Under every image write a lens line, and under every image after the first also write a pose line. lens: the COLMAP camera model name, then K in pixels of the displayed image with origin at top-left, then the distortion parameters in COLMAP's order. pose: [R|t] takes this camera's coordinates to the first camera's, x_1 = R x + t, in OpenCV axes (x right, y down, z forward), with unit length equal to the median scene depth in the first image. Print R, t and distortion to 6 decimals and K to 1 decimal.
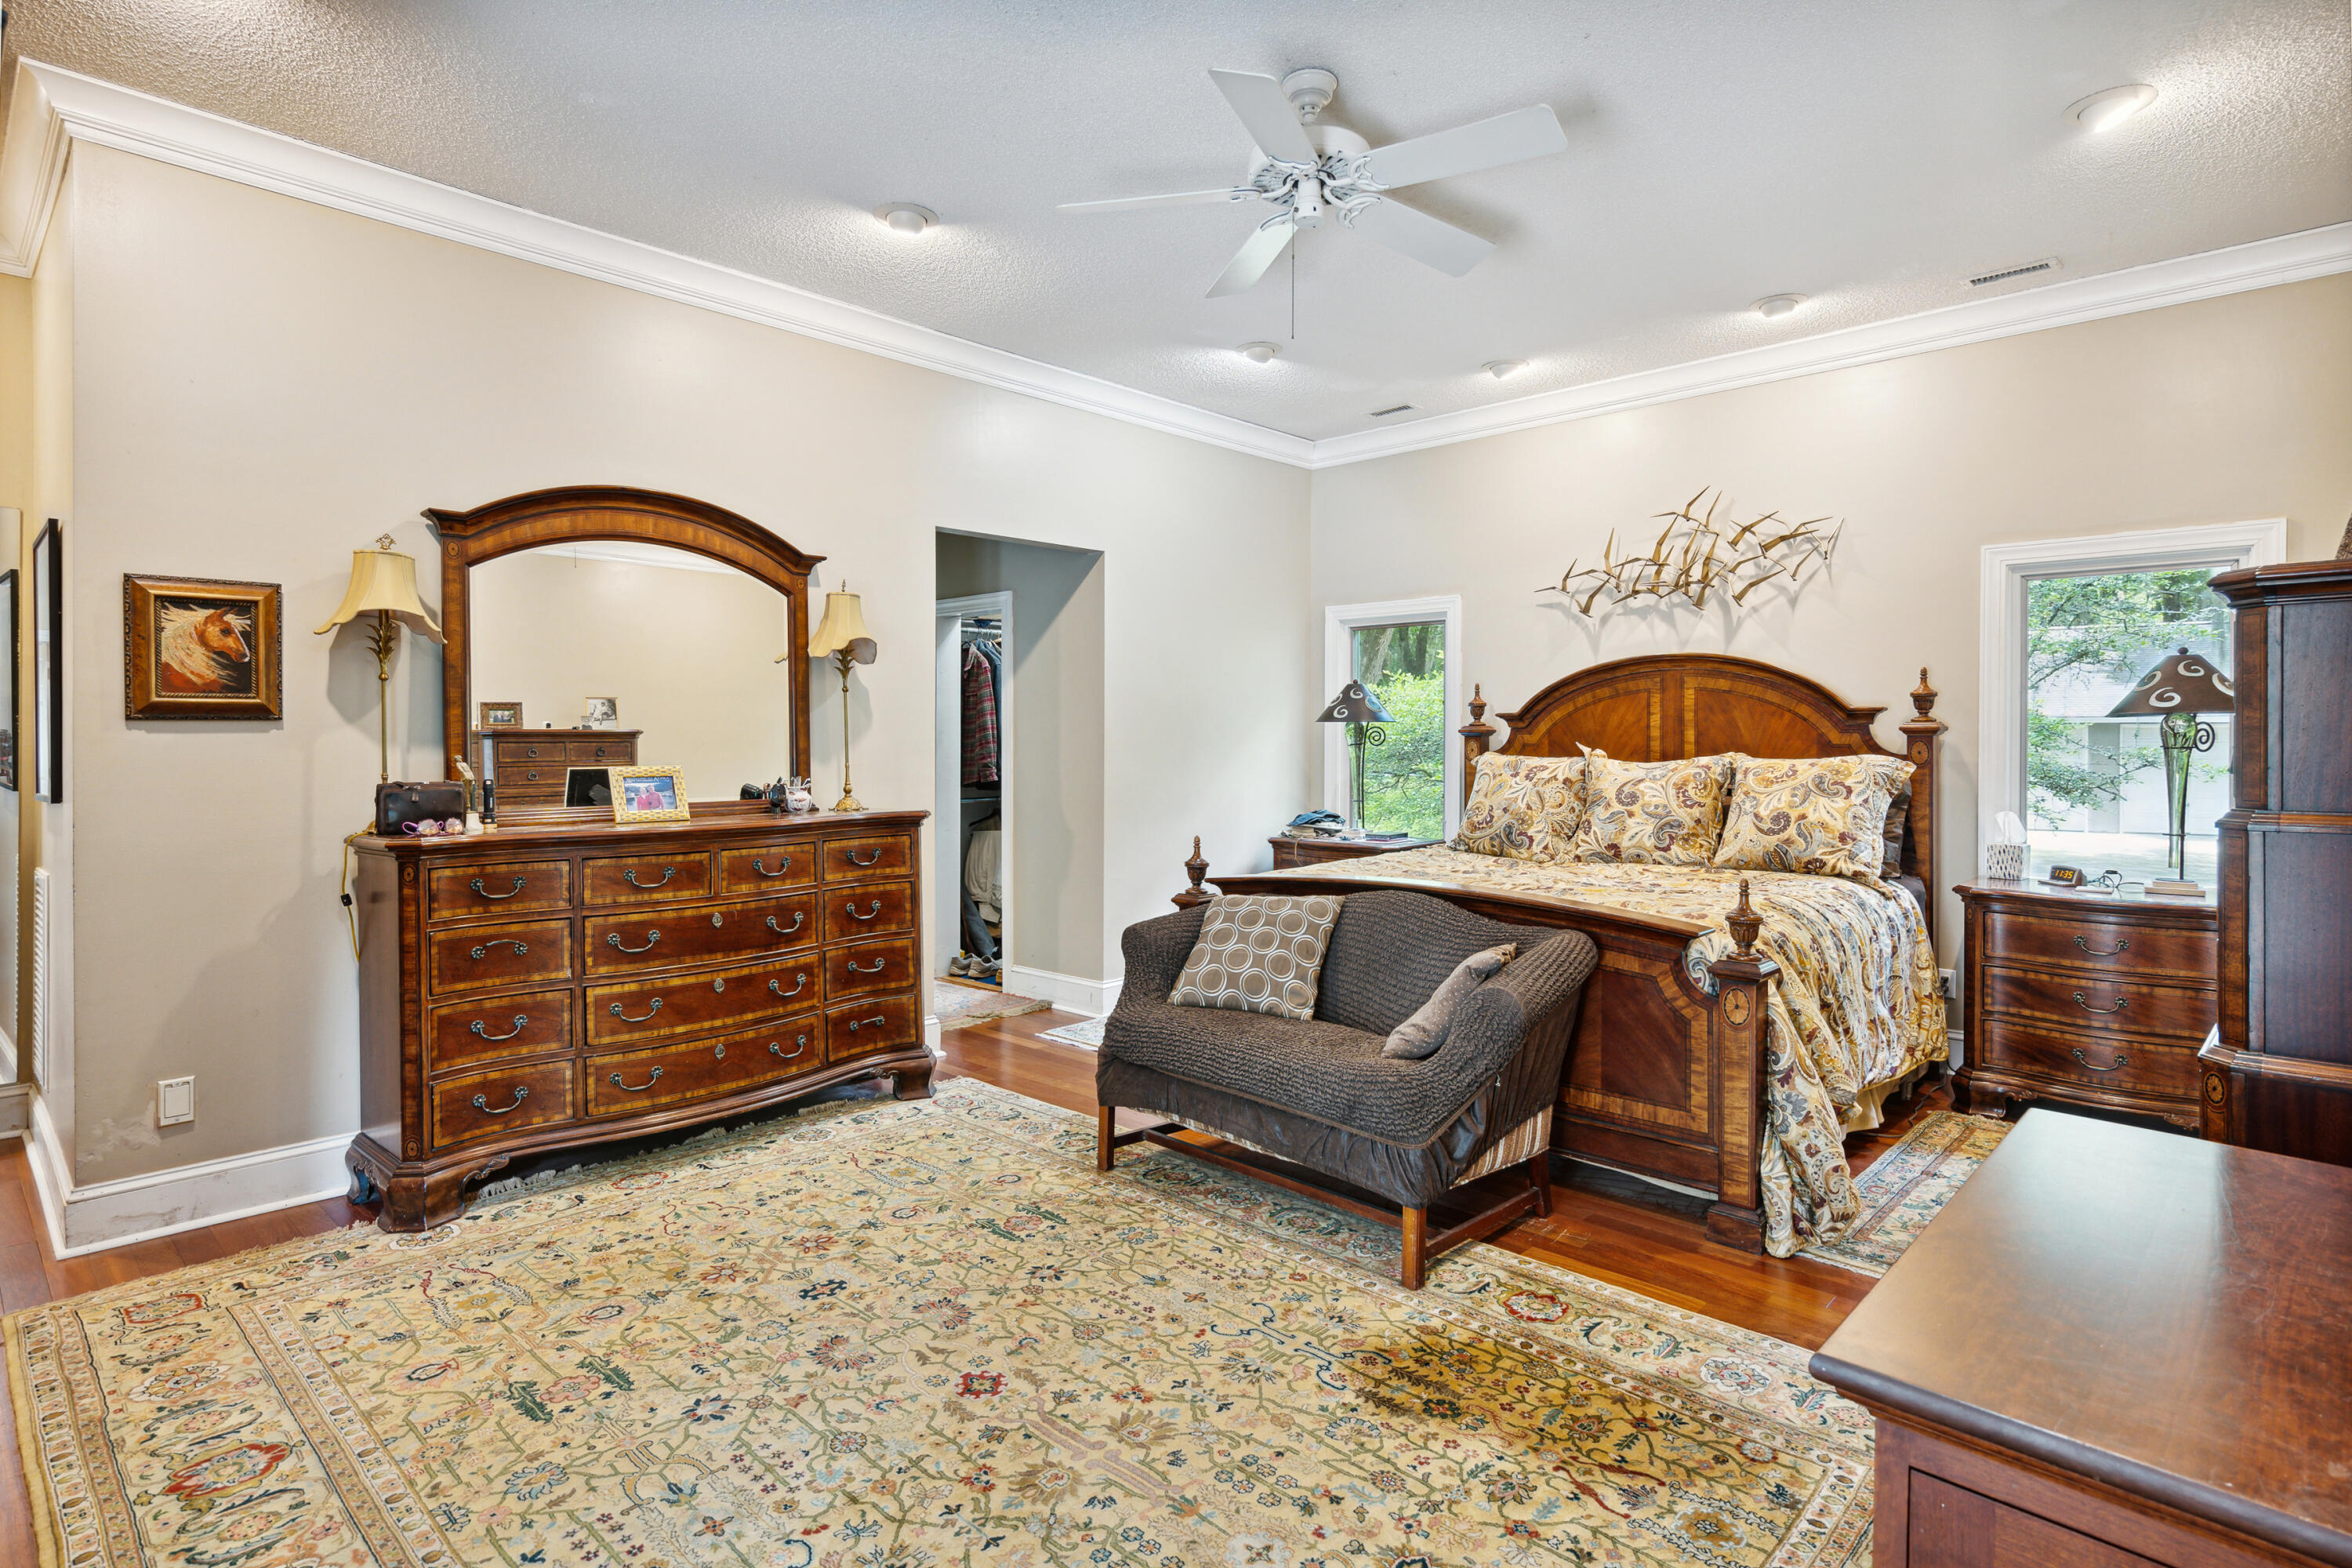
lens RADIAL K [[1218.5, 0, 1177.8], [0, 1218.5, 748.0], [0, 0, 1]] dist [0.001749, 0.000280]
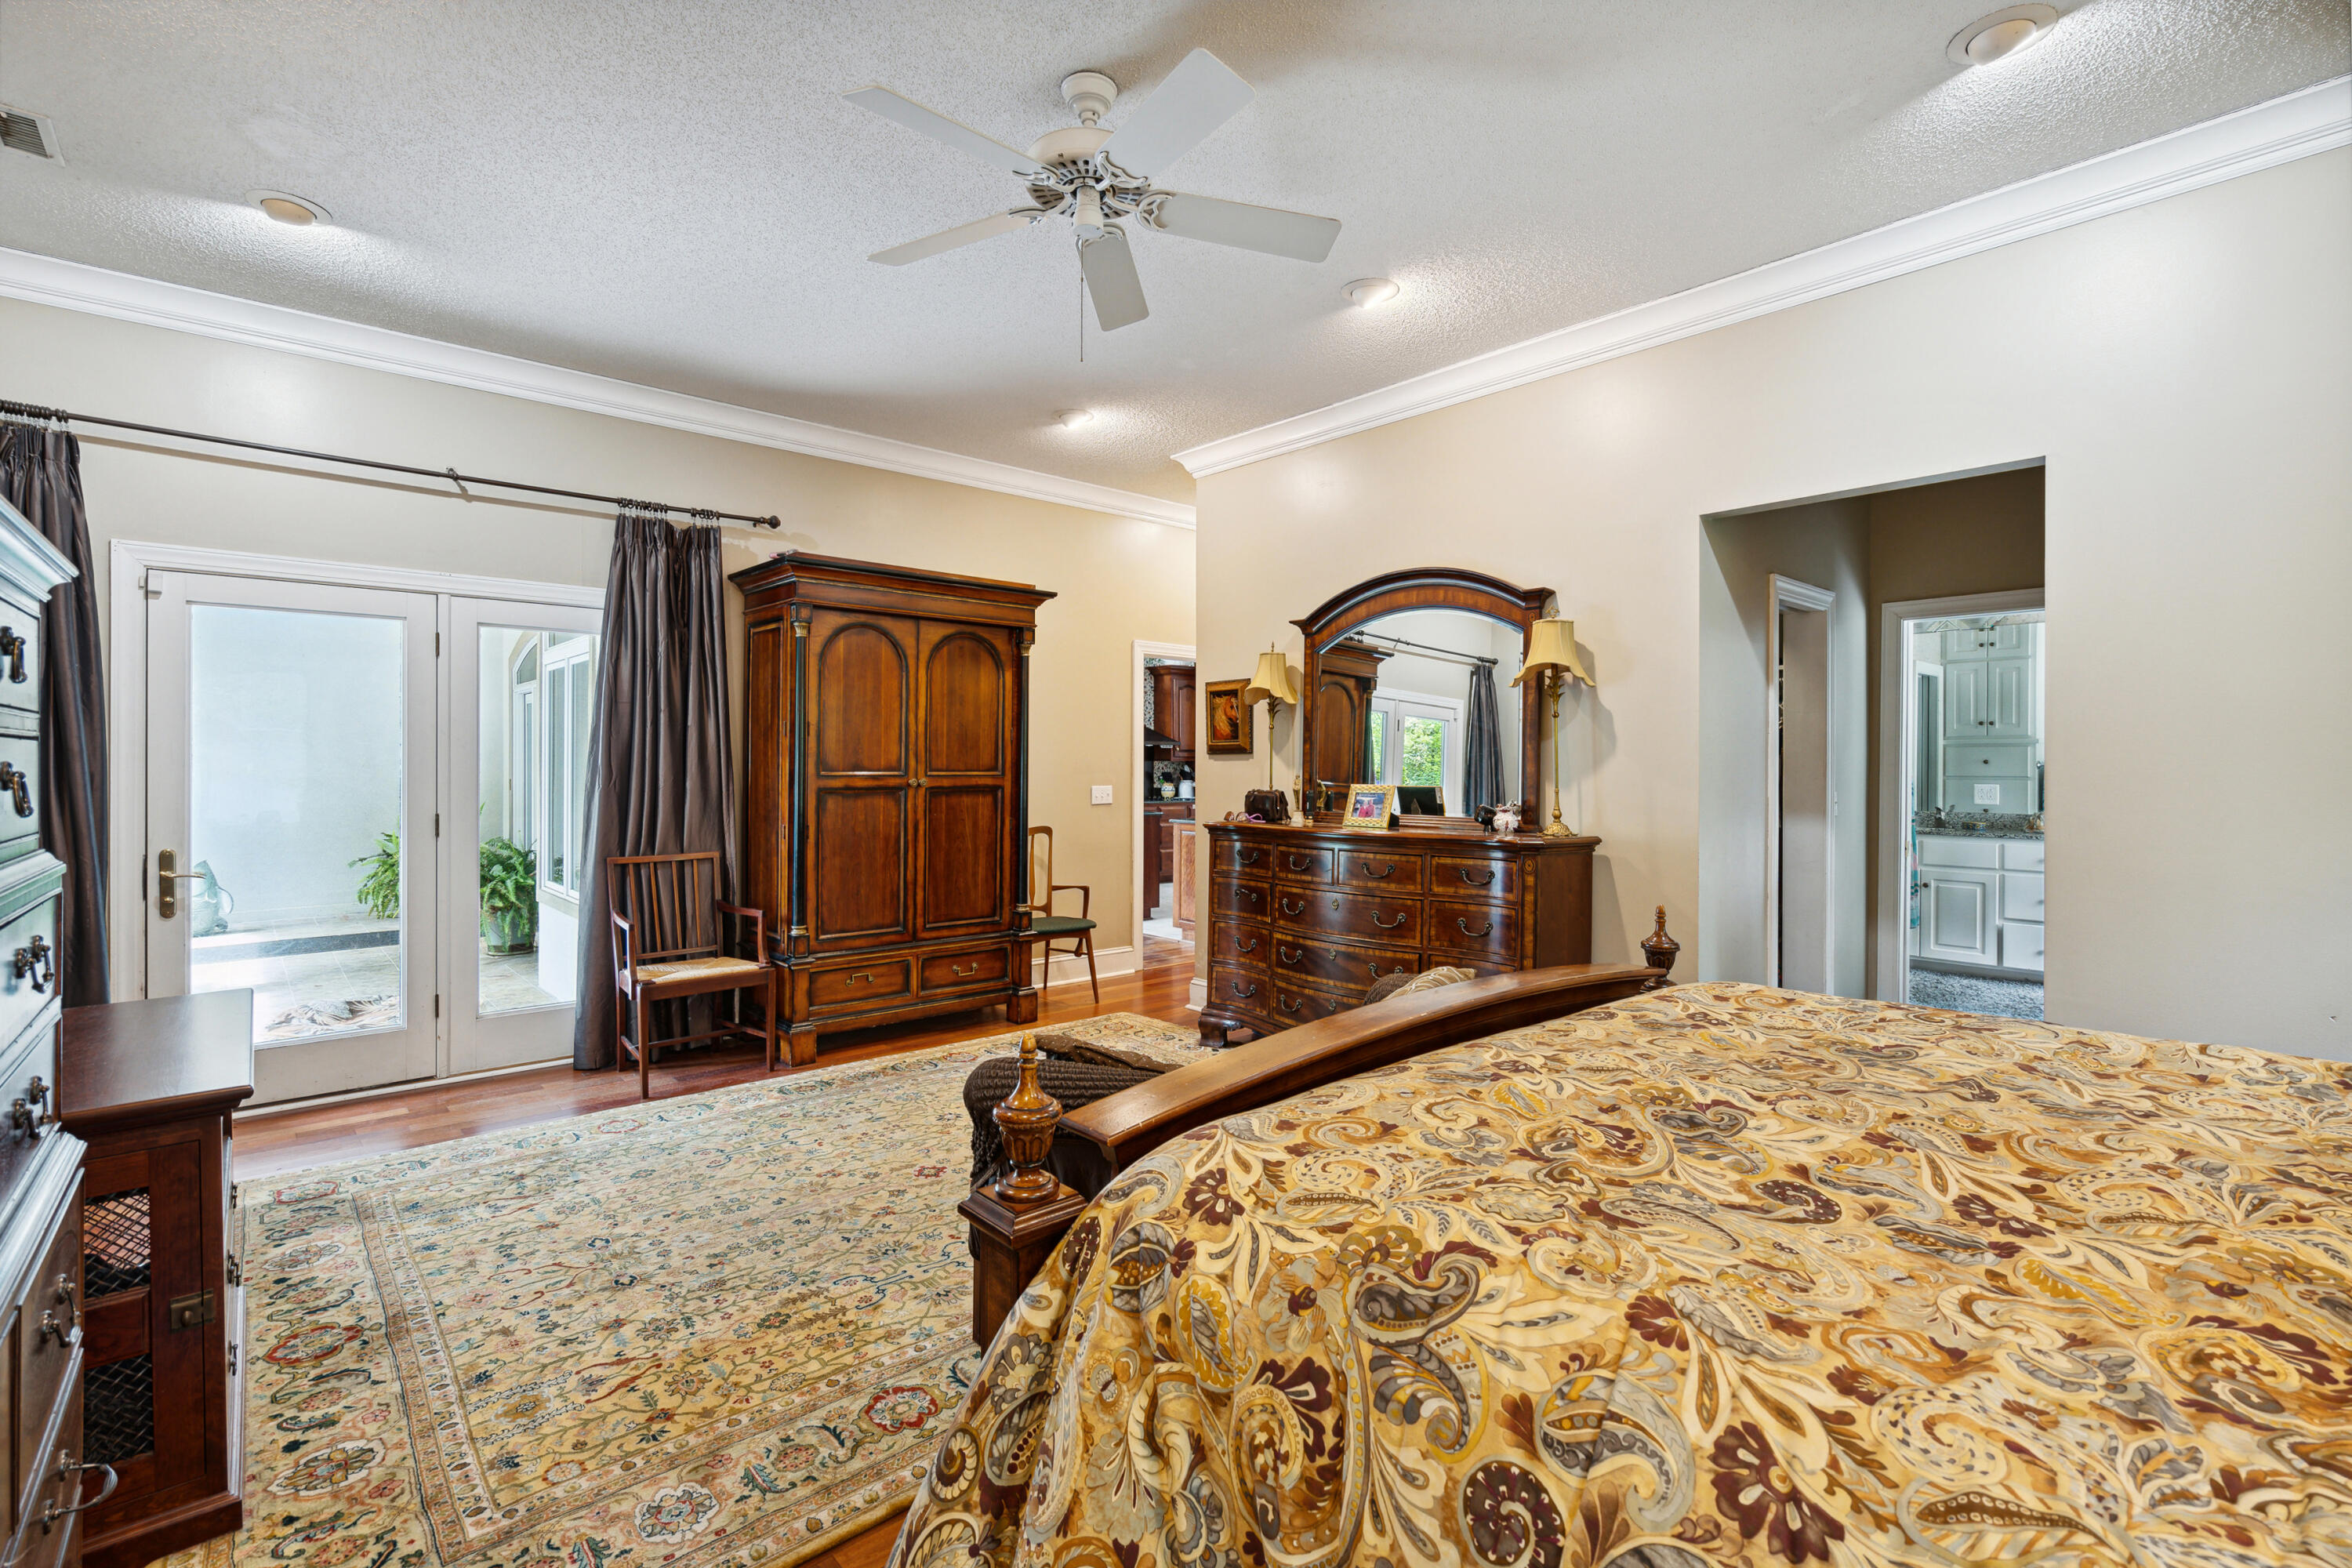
lens RADIAL K [[1072.2, 0, 1177.3], [0, 1072.2, 769.1], [0, 0, 1]] dist [-0.001851, -0.000147]
pose [[-0.098539, 0.006117, -0.995114, 1.091260], [-0.008222, 0.999942, 0.006961, -0.012935], [0.995099, 0.008868, -0.098483, 1.329456]]
